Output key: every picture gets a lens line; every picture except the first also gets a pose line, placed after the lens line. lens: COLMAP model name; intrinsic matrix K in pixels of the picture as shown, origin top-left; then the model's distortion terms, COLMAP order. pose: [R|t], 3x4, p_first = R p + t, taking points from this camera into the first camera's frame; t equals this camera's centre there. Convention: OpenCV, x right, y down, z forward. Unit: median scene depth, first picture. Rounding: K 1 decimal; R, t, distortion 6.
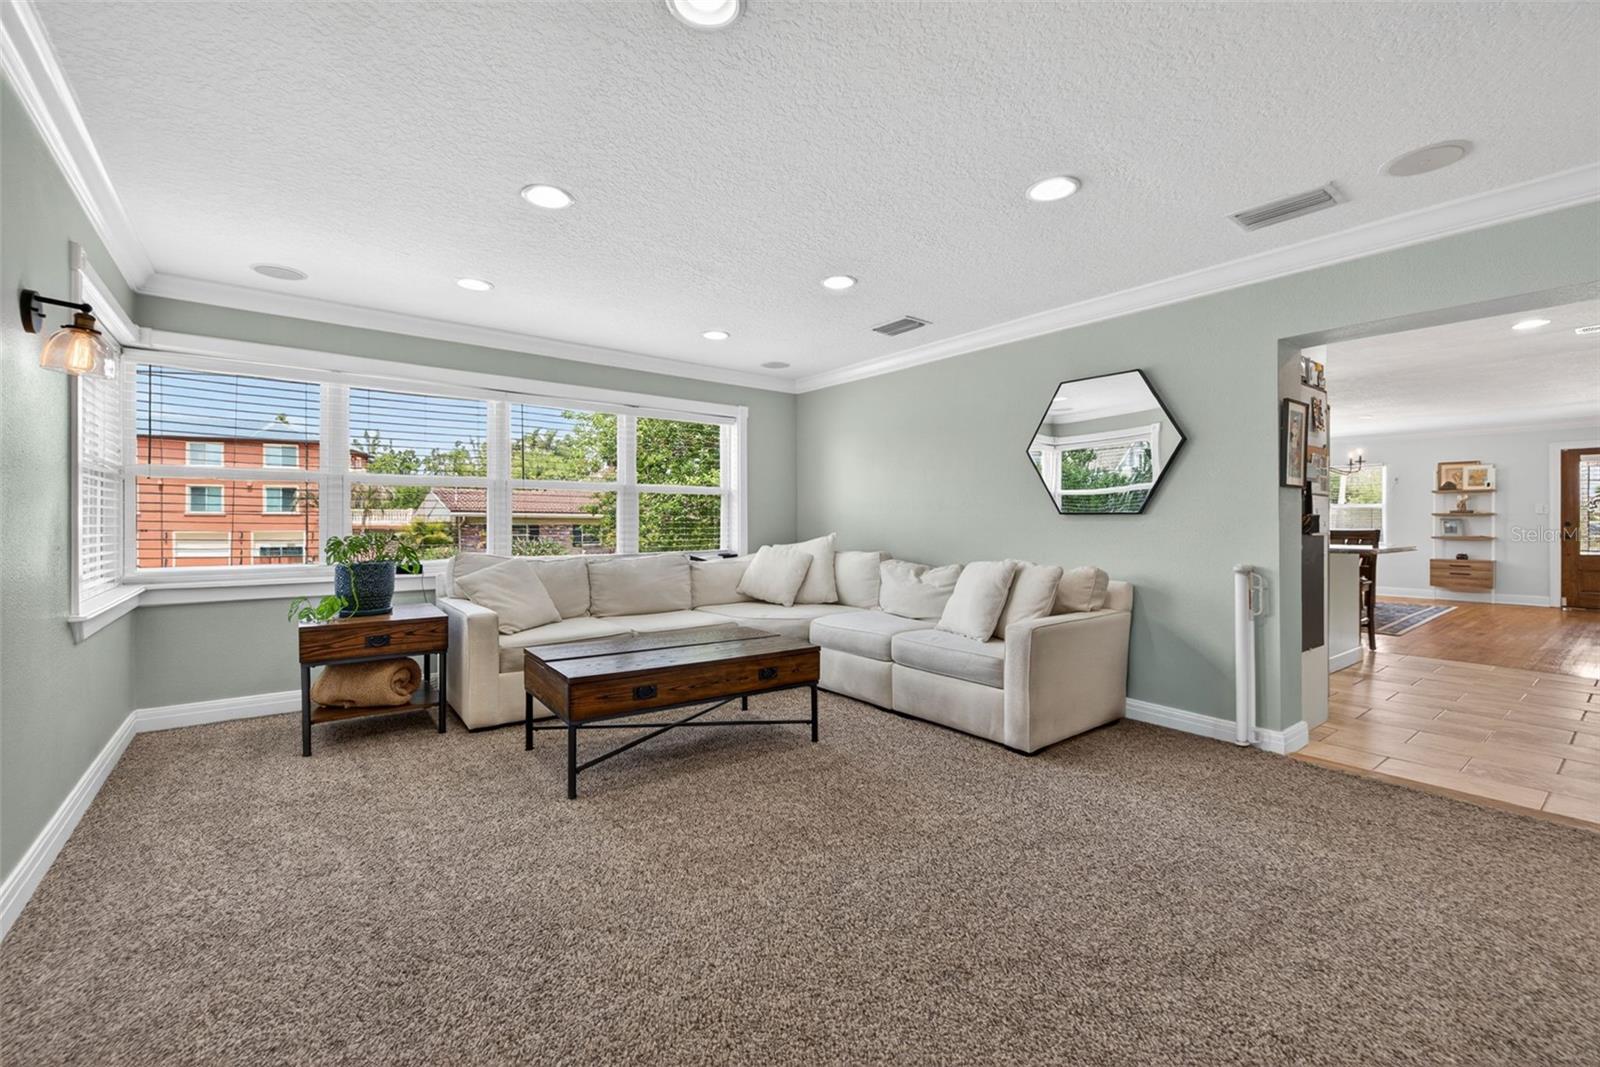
lens RADIAL K [[670.1, 0, 792.1], [0, 670.1, 527.1], [0, 0, 1]] dist [0.017370, -0.001017]
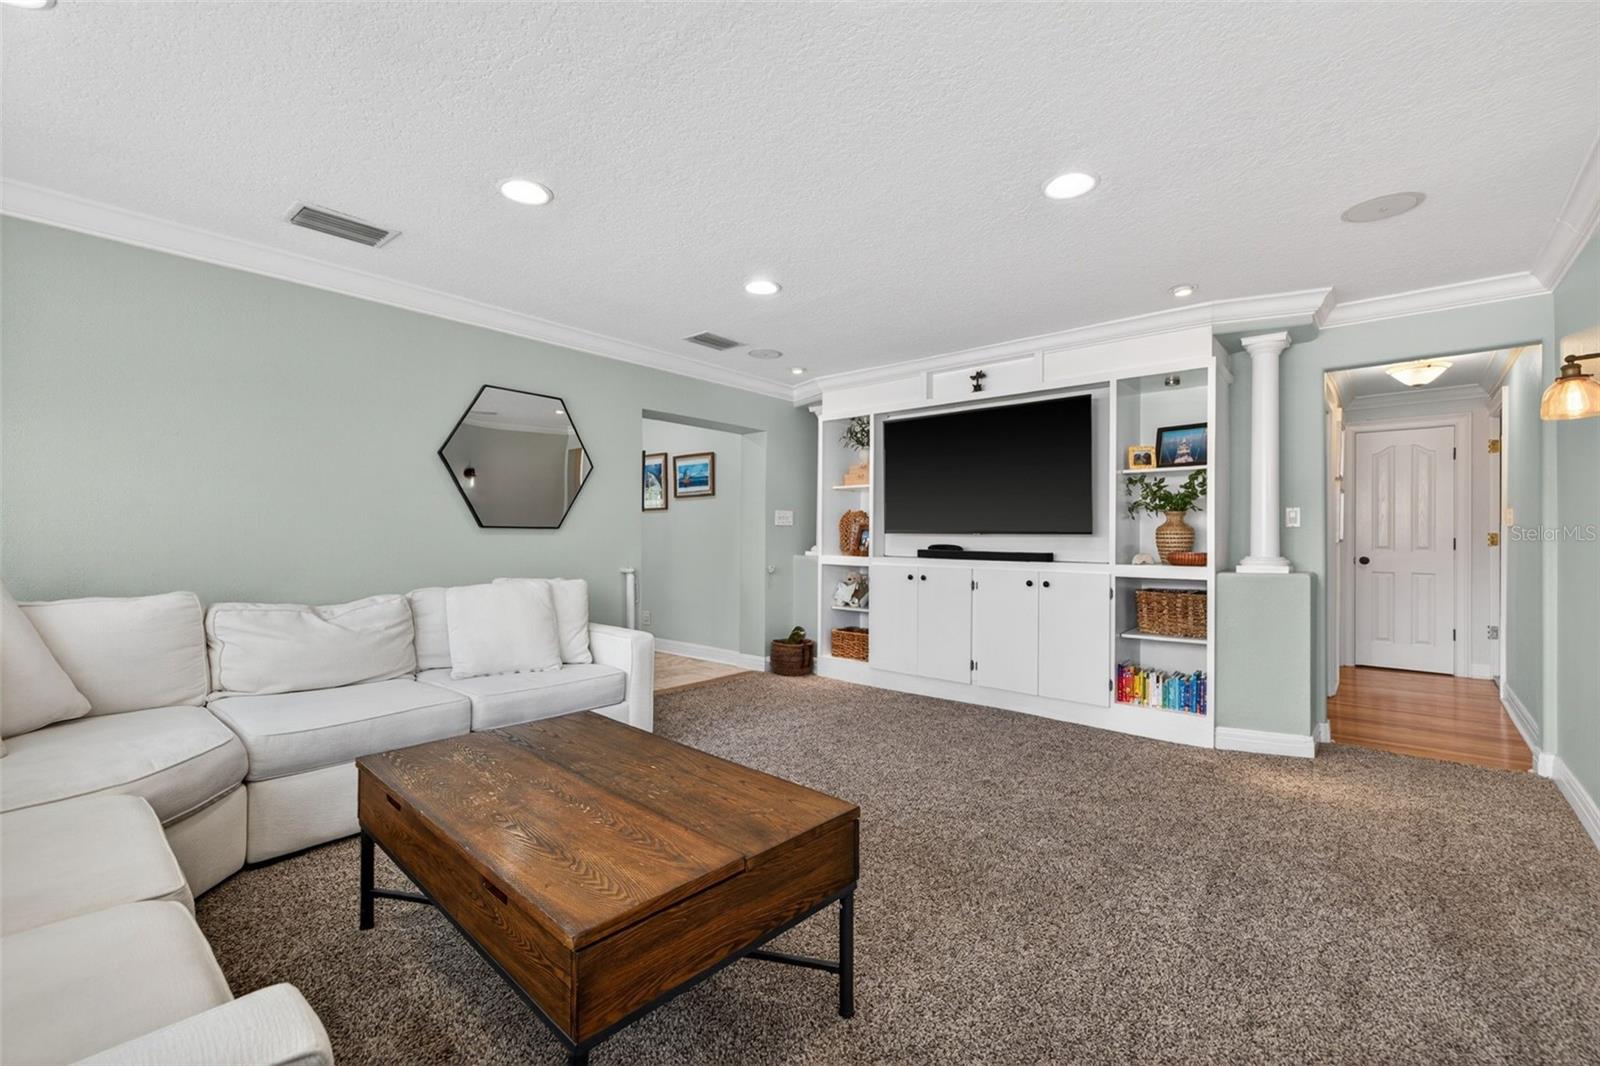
lens RADIAL K [[670.1, 0, 797.7], [0, 670.1, 529.3], [0, 0, 1]] dist [0.017370, -0.001017]
pose [[-0.200626, -0.001342, 0.979667, -0.686456], [0.001095, 0.999998, 0.001594, -0.019673], [-0.979667, 0.001392, -0.200624, 0.886851]]
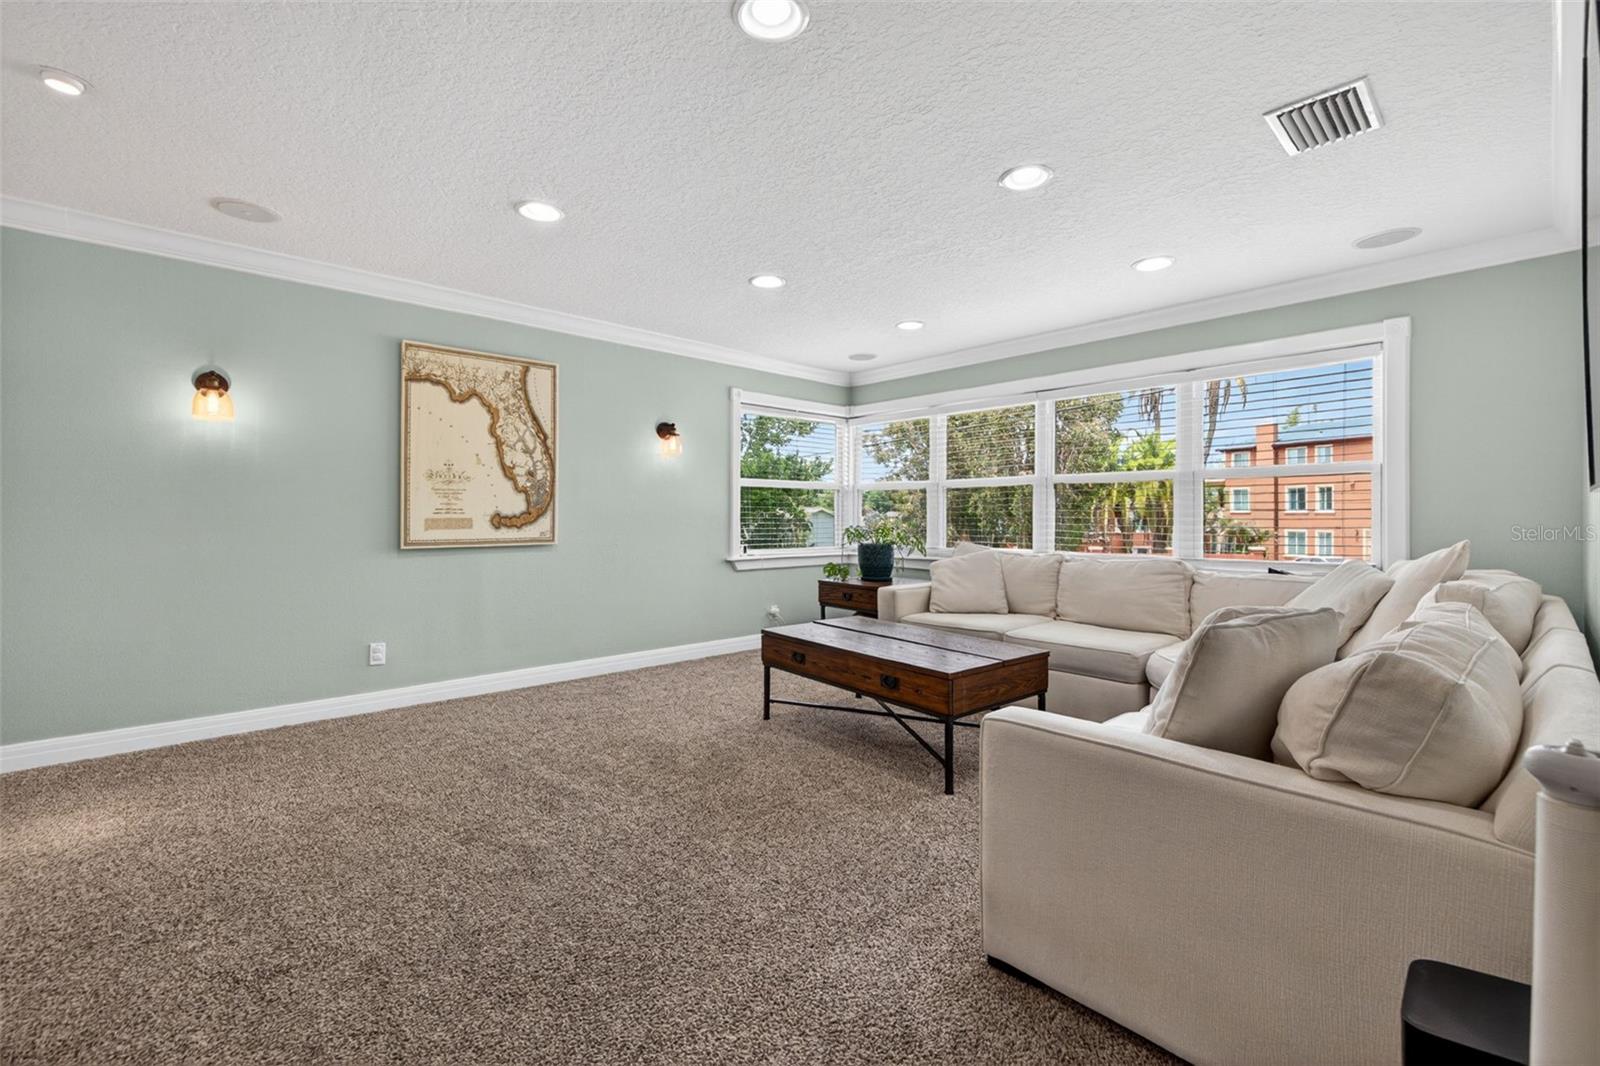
lens RADIAL K [[670.1, 0, 795.9], [0, 670.1, 523.2], [0, 0, 1]] dist [0.017370, -0.001017]
pose [[0.082072, 0.010990, -0.996566, 0.779162], [-0.018569, 0.999782, 0.009496, -0.001356], [0.996453, 0.017726, 0.082258, 0.728124]]
